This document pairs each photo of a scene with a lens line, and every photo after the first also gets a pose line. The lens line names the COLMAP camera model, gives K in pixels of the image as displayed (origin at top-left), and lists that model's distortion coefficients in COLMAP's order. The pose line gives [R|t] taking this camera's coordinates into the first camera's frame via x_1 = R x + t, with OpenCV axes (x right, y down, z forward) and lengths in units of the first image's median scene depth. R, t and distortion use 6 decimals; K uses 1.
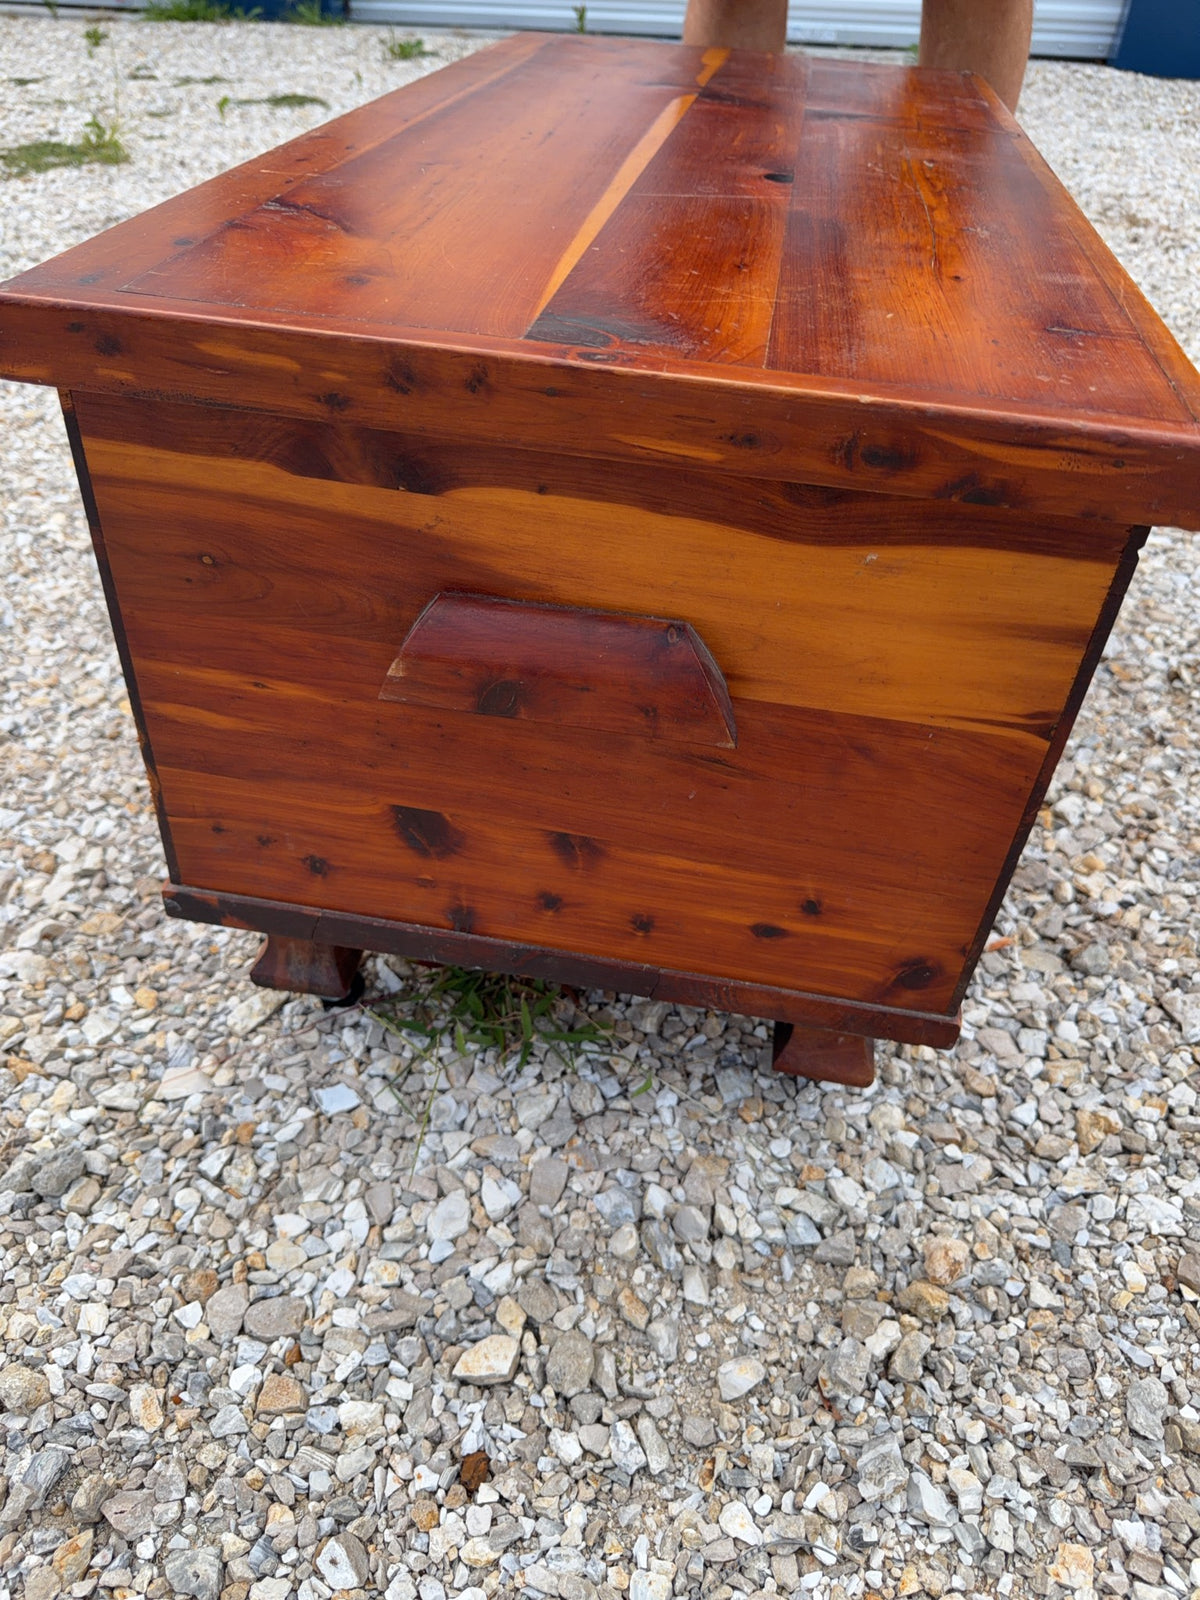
lens RADIAL K [[1167.1, 0, 586.3], [0, 1167.1, 812.1], [0, 0, 1]] dist [0.002767, -0.018130]
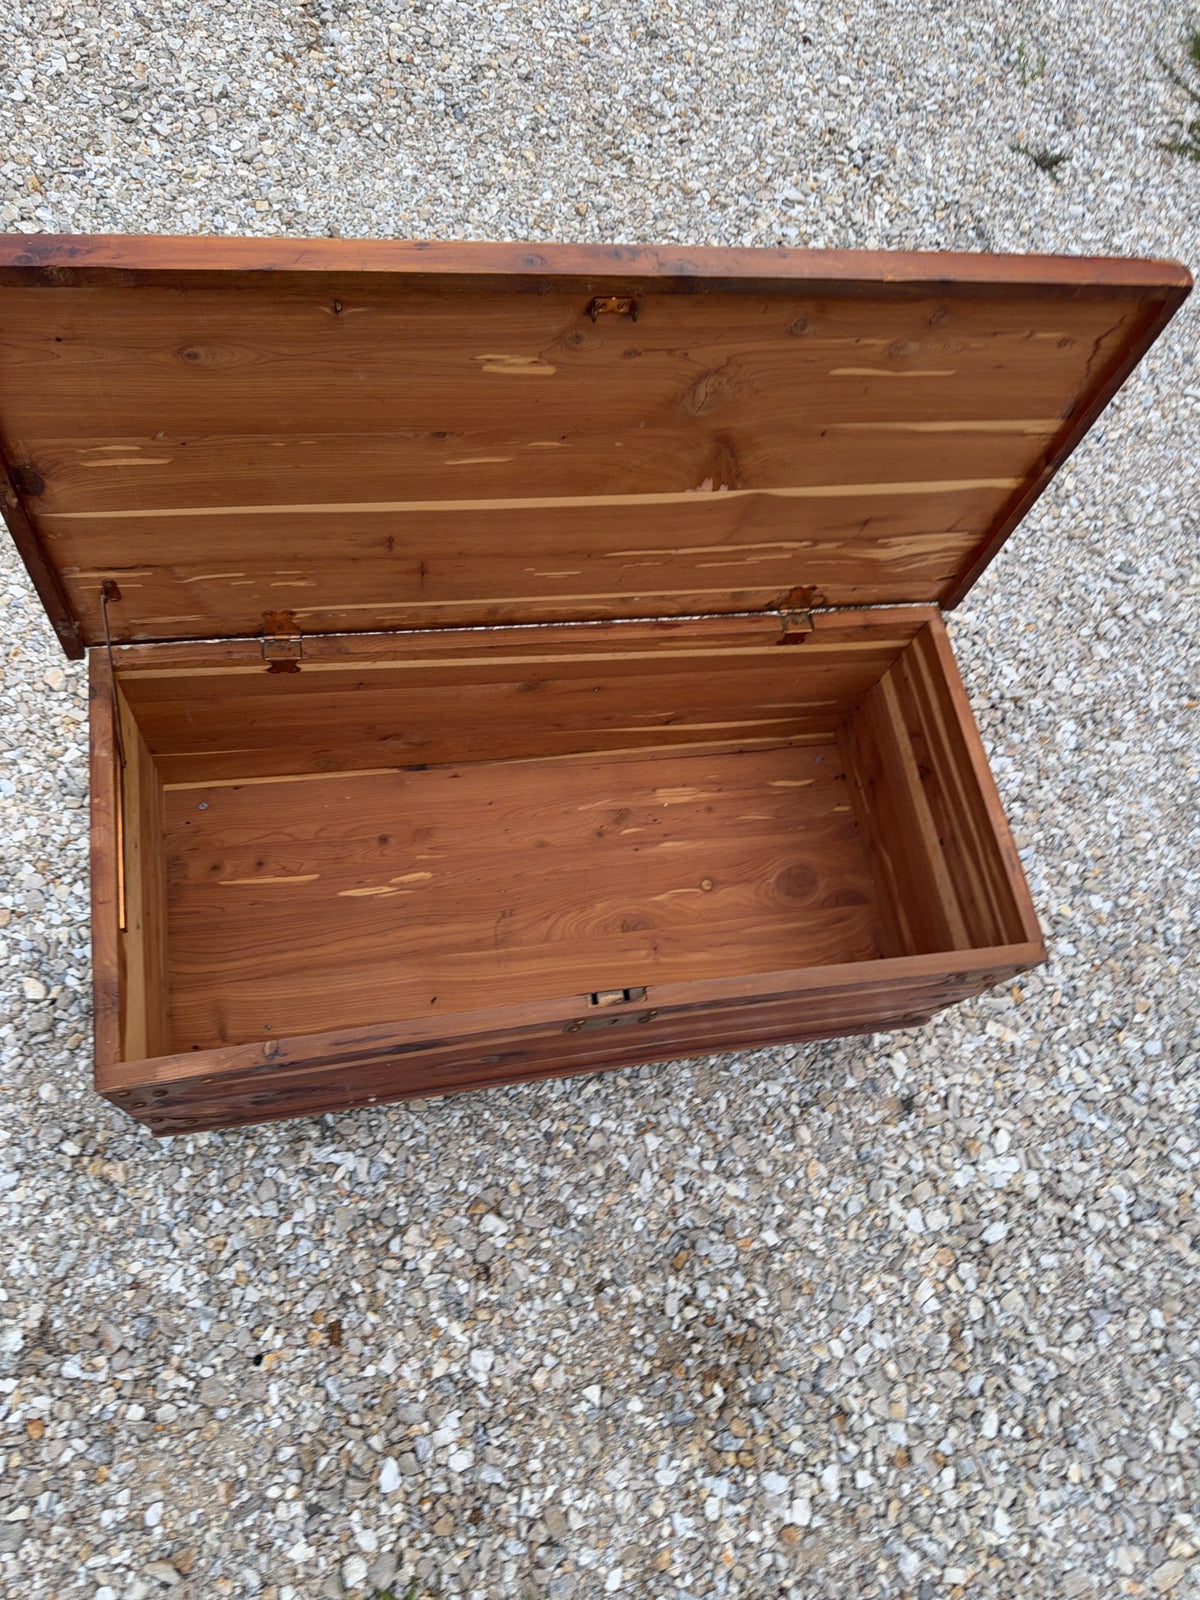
lens RADIAL K [[1155.0, 0, 611.7], [0, 1155.0, 801.5], [0, 0, 1]] dist [0.012580, -0.023540]
pose [[0.335711, 0.870665, -0.359502, 0.788254], [-0.724698, 0.482539, 0.491904, -1.652684], [0.601757, 0.095393, 0.792962, -0.198559]]
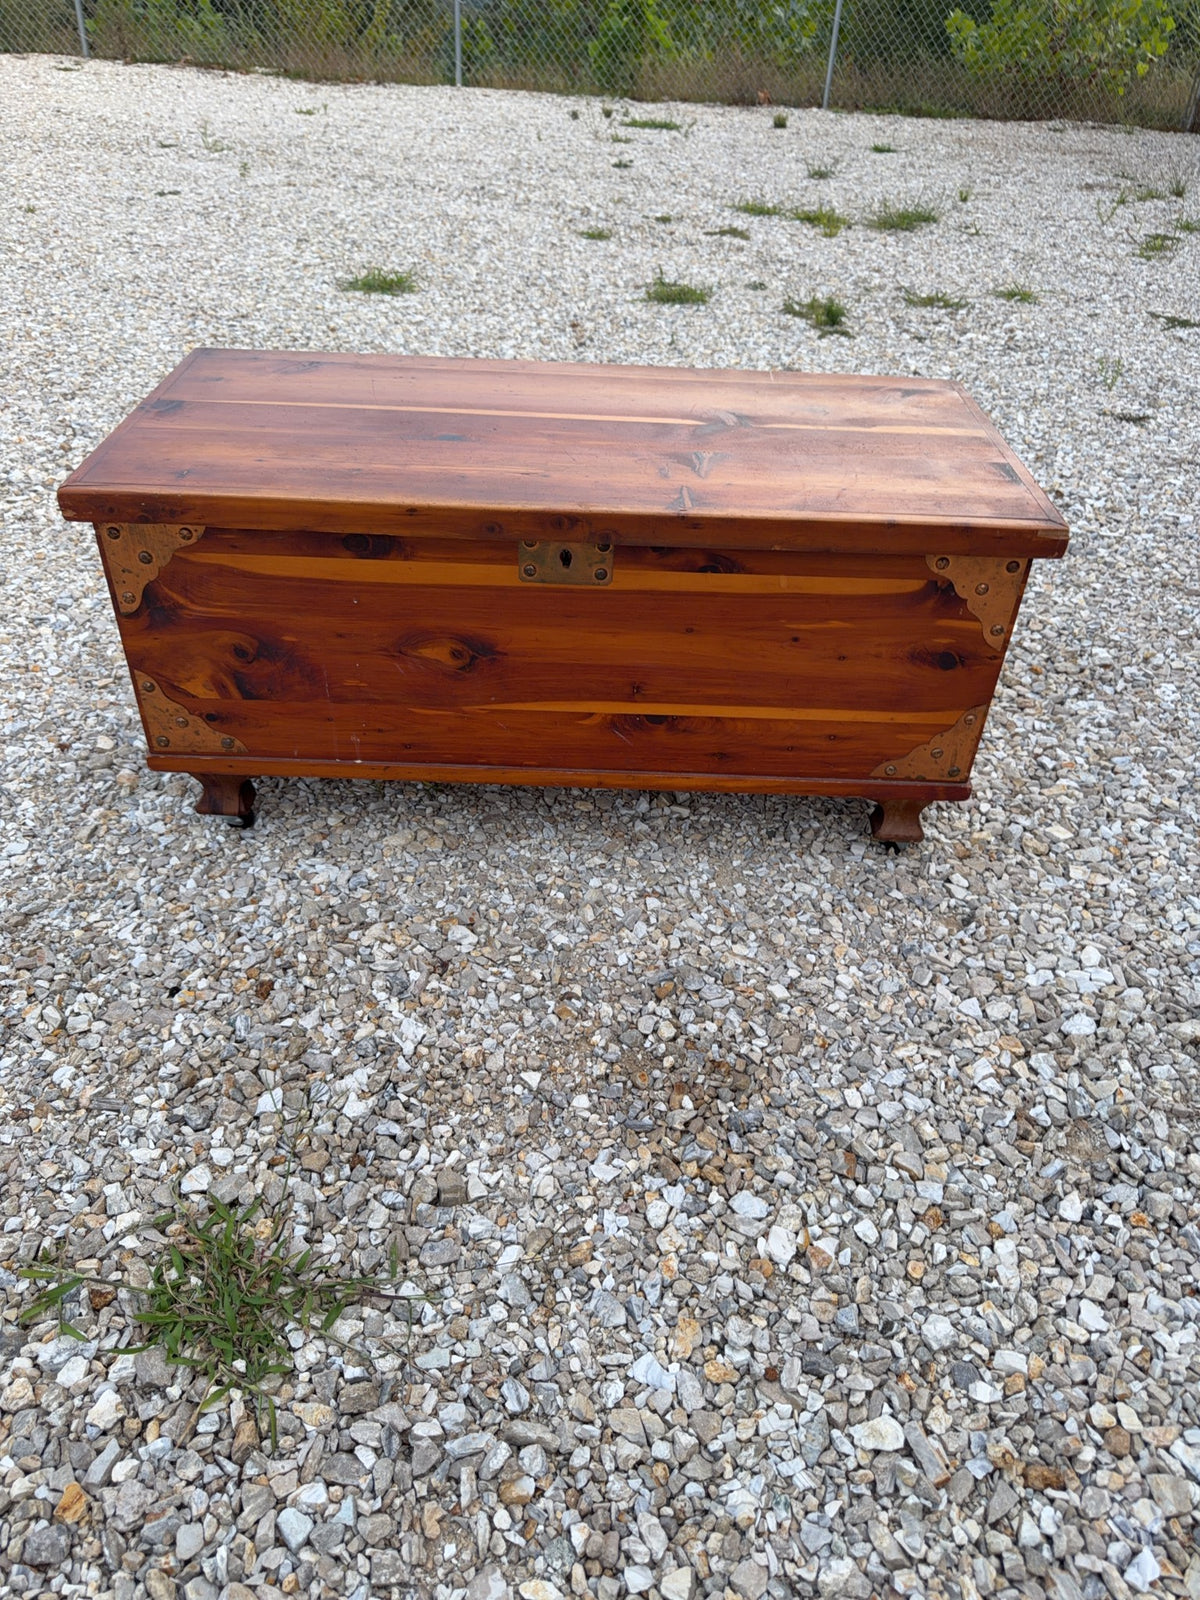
lens RADIAL K [[1155.0, 0, 604.2], [0, 1155.0, 798.7], [0, 0, 1]] dist [0.012580, -0.023540]
pose [[0.156160, 0.549658, -0.820665, 2.170161], [-0.656593, 0.678474, 0.329483, -0.988276], [0.737902, 0.487391, 0.466852, 0.633308]]
